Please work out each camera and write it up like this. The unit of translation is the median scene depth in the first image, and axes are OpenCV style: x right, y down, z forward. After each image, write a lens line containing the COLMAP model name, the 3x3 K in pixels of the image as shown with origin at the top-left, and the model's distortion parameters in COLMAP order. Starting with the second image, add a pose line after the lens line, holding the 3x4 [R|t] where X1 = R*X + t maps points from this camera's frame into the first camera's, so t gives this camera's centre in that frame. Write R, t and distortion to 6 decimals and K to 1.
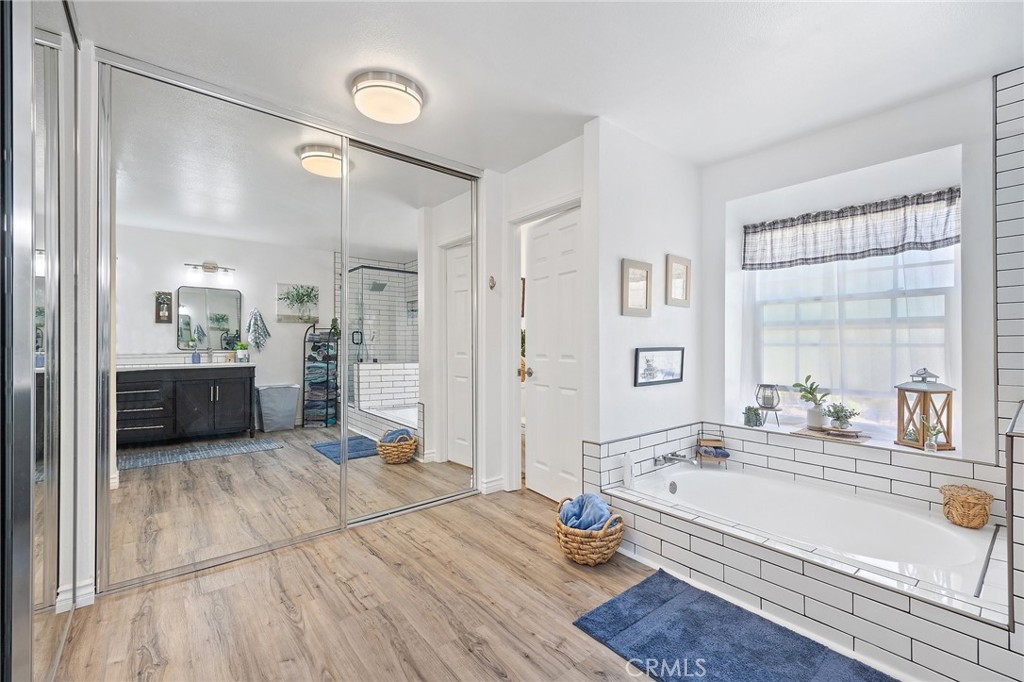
lens RADIAL K [[415.0, 0, 541.7], [0, 415.0, 342.8], [0, 0, 1]] dist [-0.003081, 0.000935]
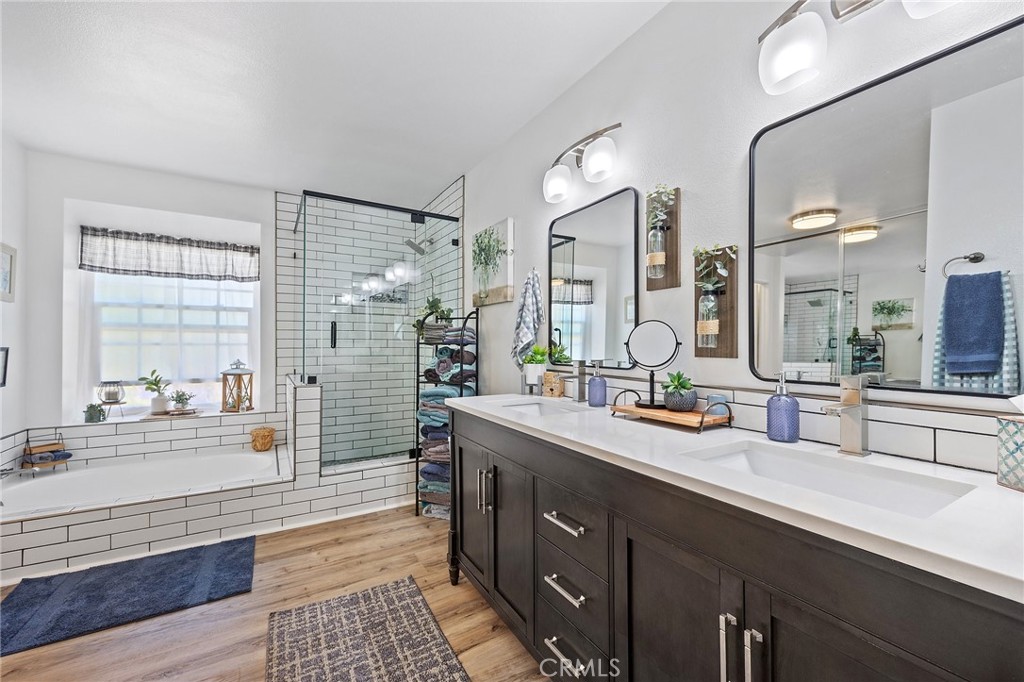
lens RADIAL K [[415.0, 0, 513.9], [0, 415.0, 341.0], [0, 0, 1]] dist [-0.003081, 0.000935]
pose [[0.139683, 0.007078, 0.990171, -0.403275], [-0.002388, 0.999974, -0.006812, 0.001022], [-0.990193, -0.001413, 0.139696, -0.199912]]
